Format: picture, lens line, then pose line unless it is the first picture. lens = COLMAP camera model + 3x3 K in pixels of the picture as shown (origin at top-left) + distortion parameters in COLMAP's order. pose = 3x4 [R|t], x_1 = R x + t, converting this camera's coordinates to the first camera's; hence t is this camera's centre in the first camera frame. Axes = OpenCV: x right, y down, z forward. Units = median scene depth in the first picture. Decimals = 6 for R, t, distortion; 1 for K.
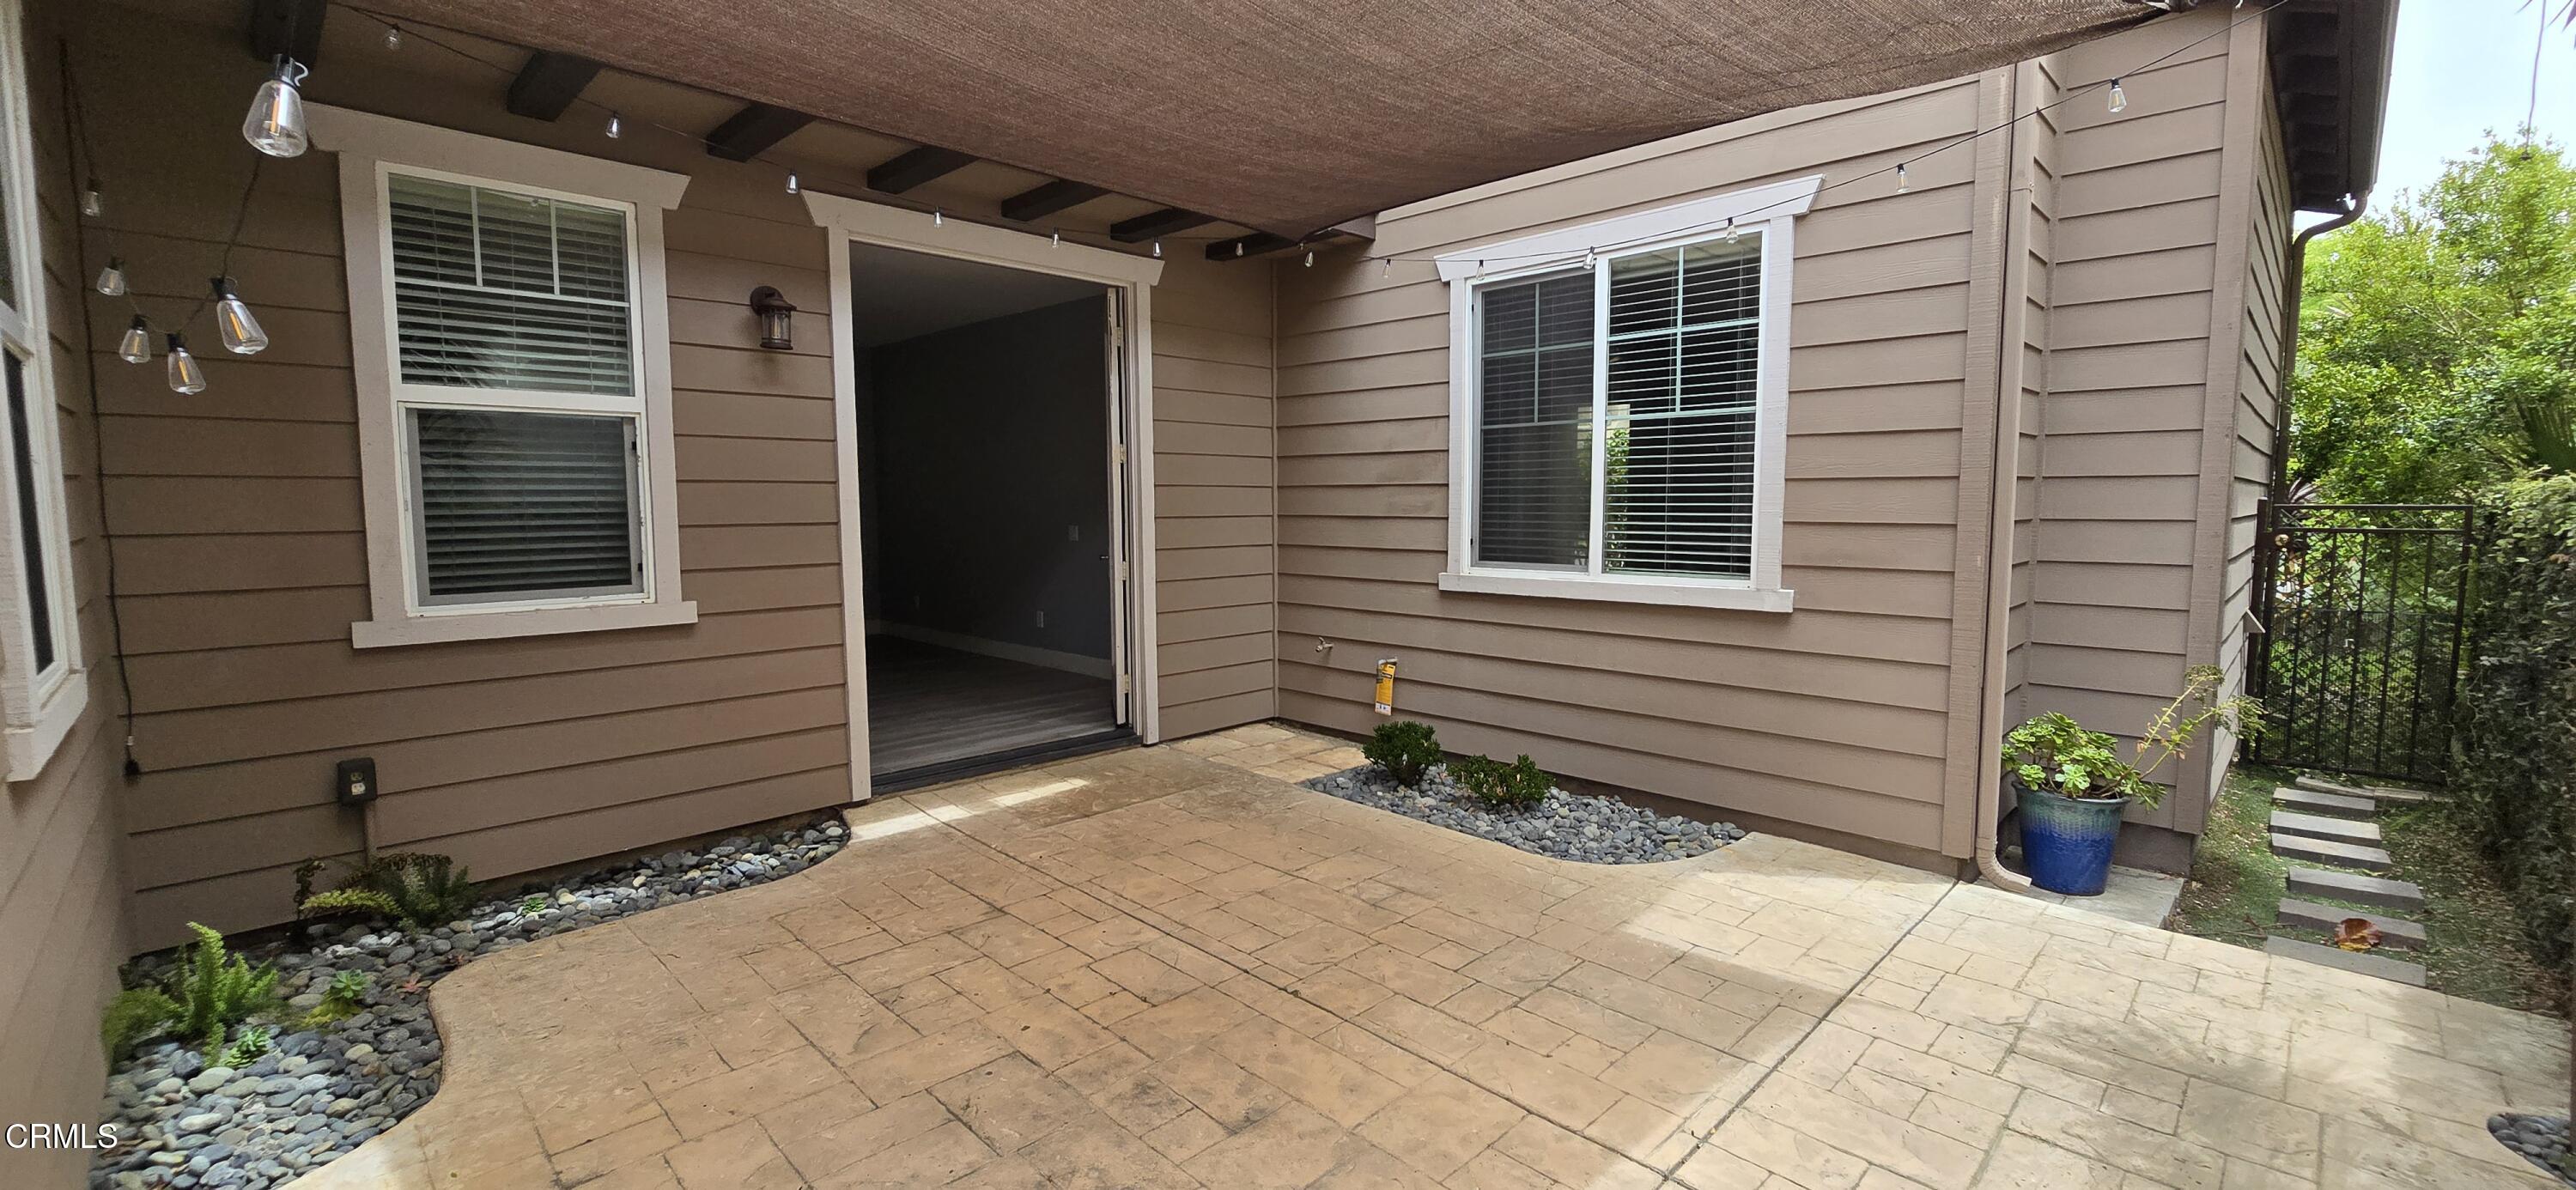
lens RADIAL K [[1050.9, 0, 1287.9], [0, 1050.9, 595.6], [0, 0, 1]] dist [0.000911, 0.000004]
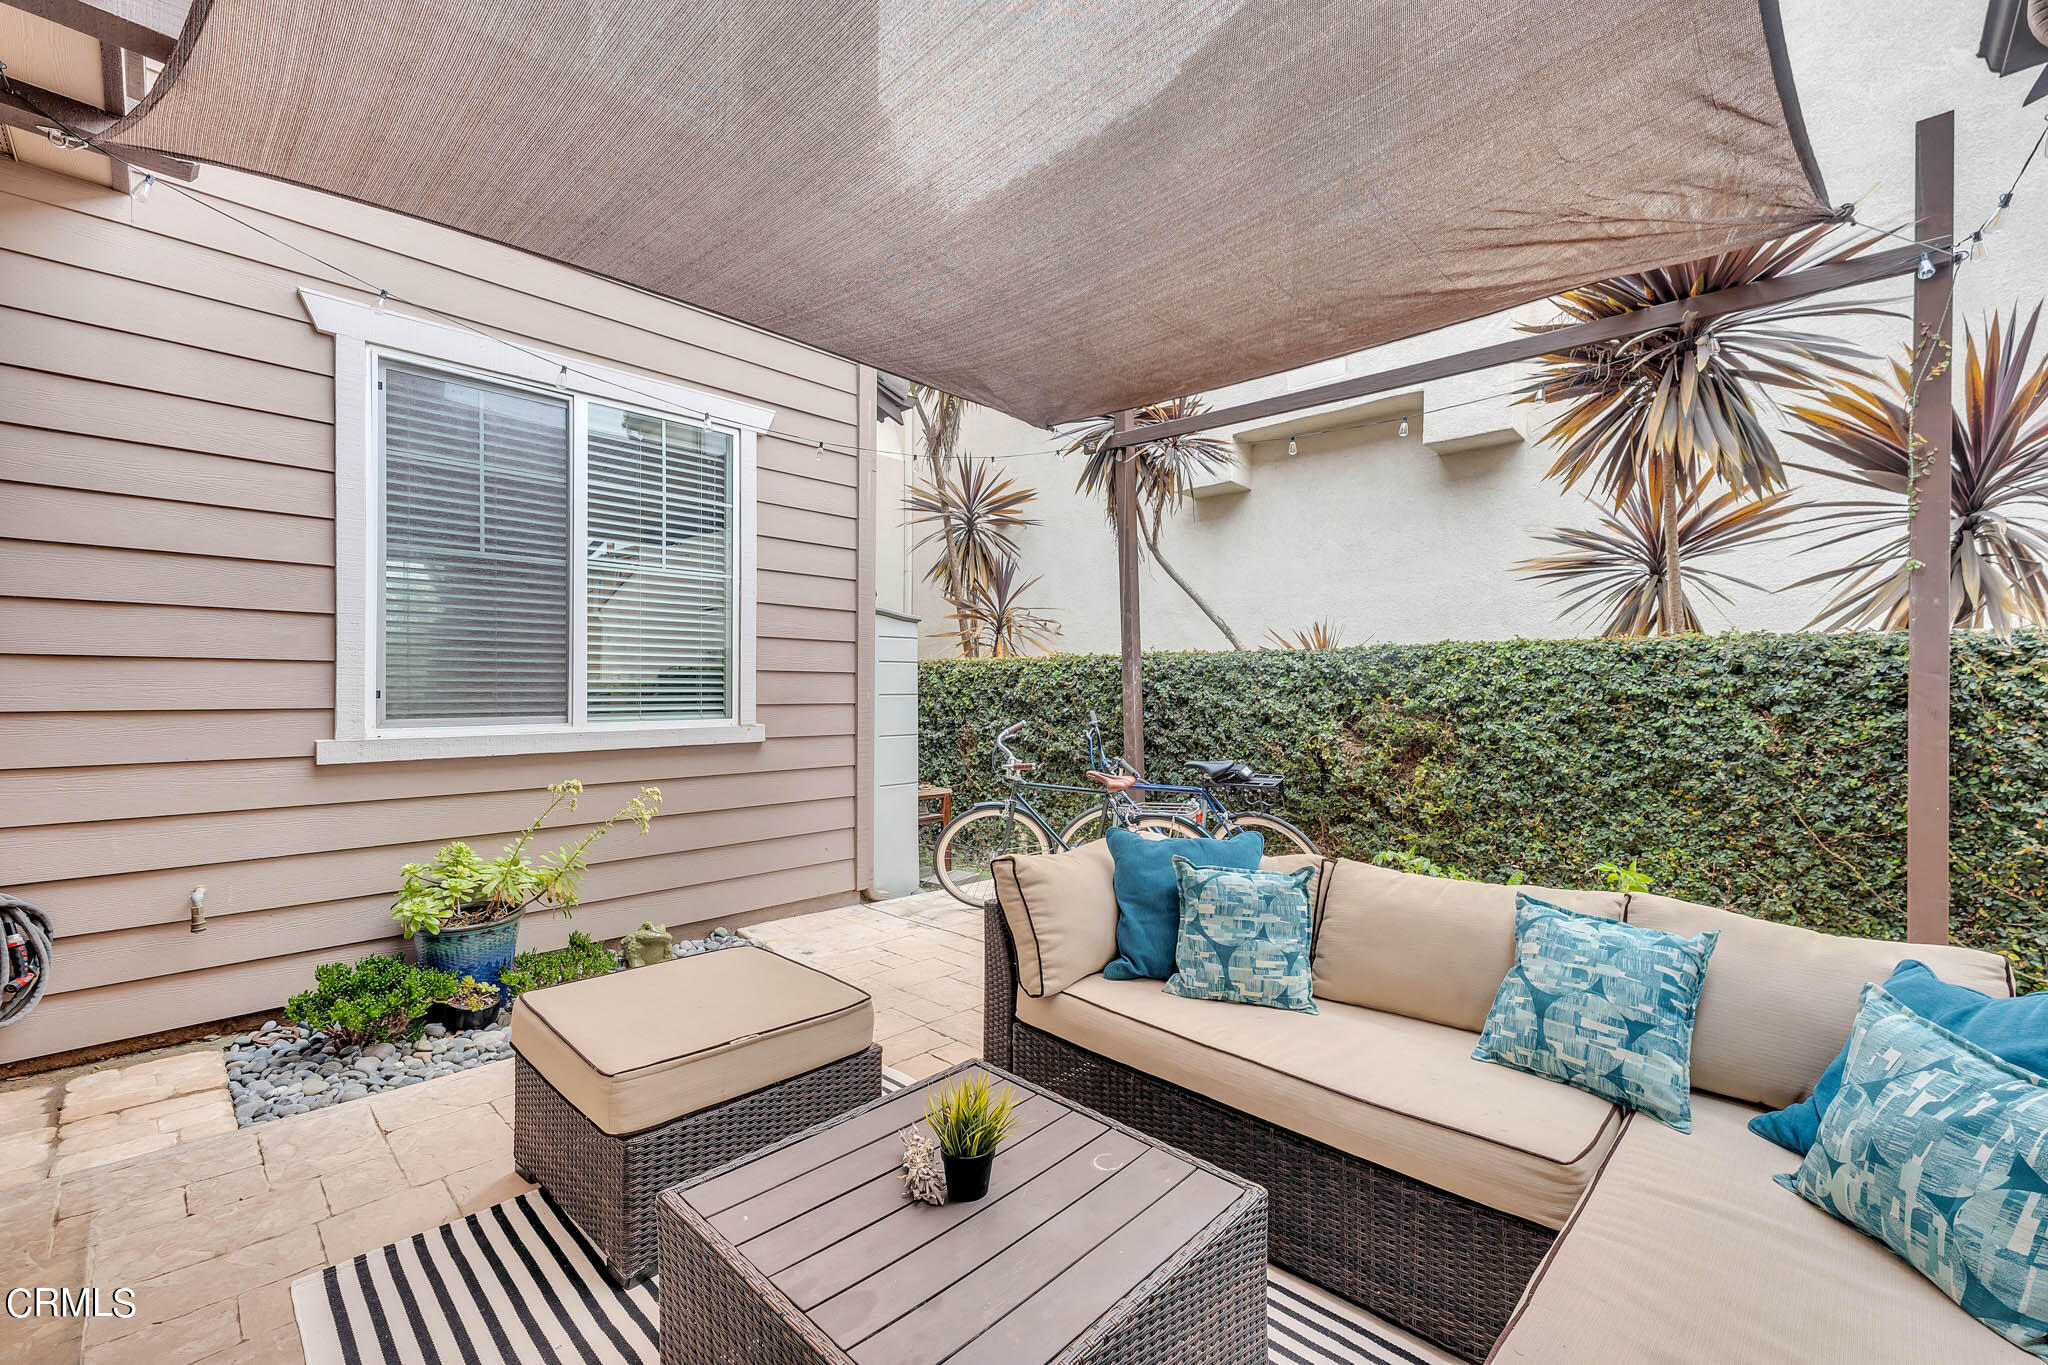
lens RADIAL K [[837.7, 0, 1022.8], [0, 837.7, 690.9], [0, 0, 1]] dist [0.002422, 0.000164]
pose [[-0.021167, 0.000531, 0.999776, -0.535546], [0.084888, 0.996390, 0.001268, -0.019197], [-0.996166, 0.084896, -0.021136, 0.696872]]
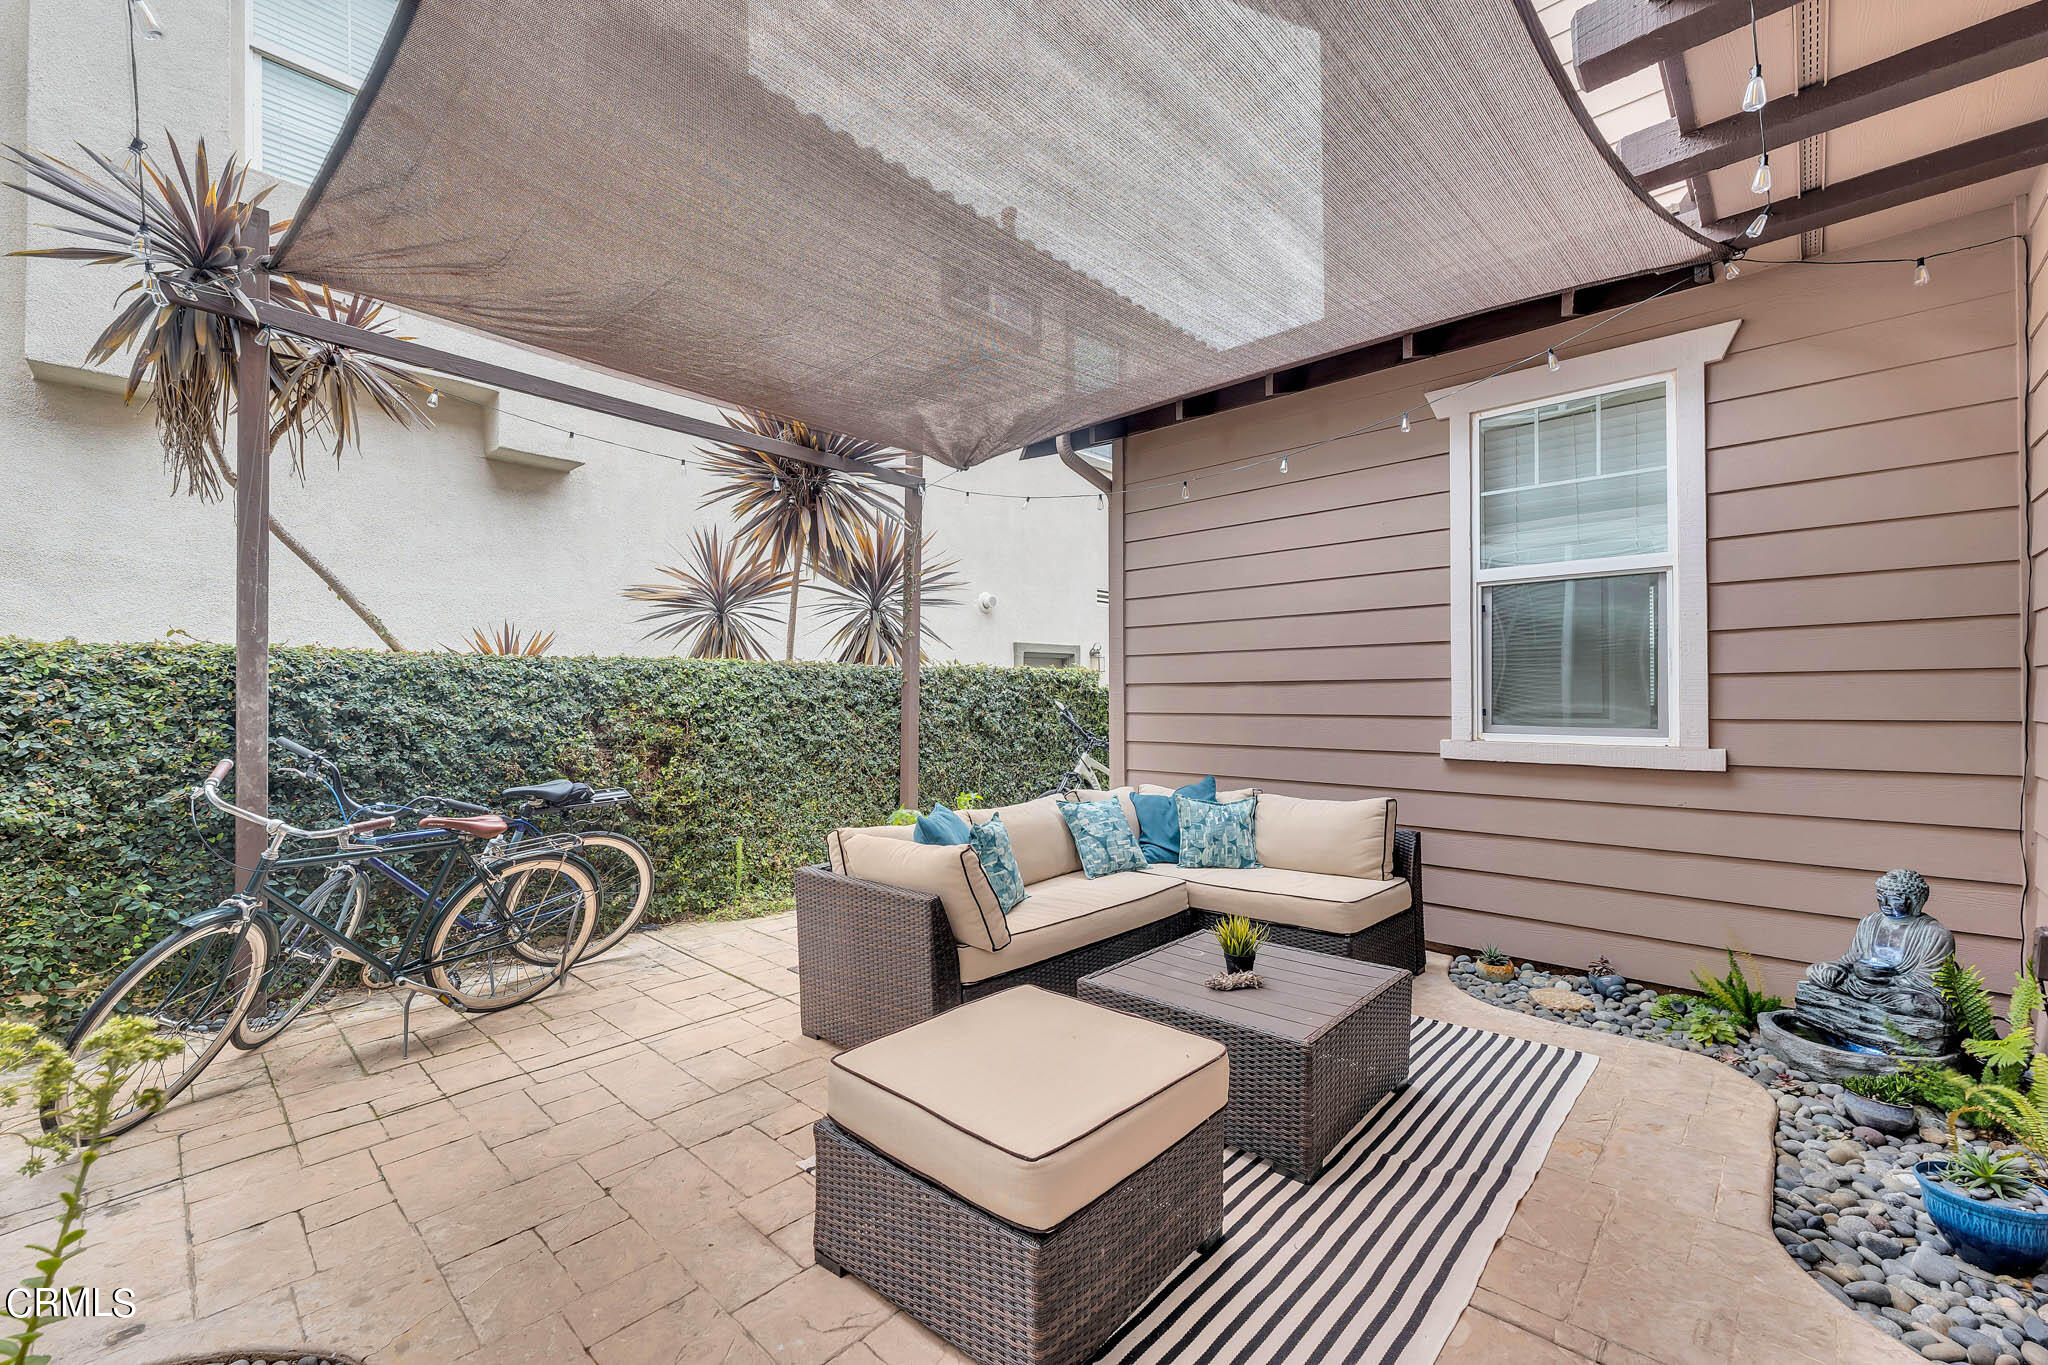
lens RADIAL K [[837.7, 0, 1030.0], [0, 837.7, 682.8], [0, 0, 1]] dist [0.002422, 0.000164]
pose [[-0.999250, 0.007141, -0.038065, -0.025945], [0.004285, 0.997204, 0.074601, -0.078853], [0.038492, 0.074382, -0.996487, 1.309086]]
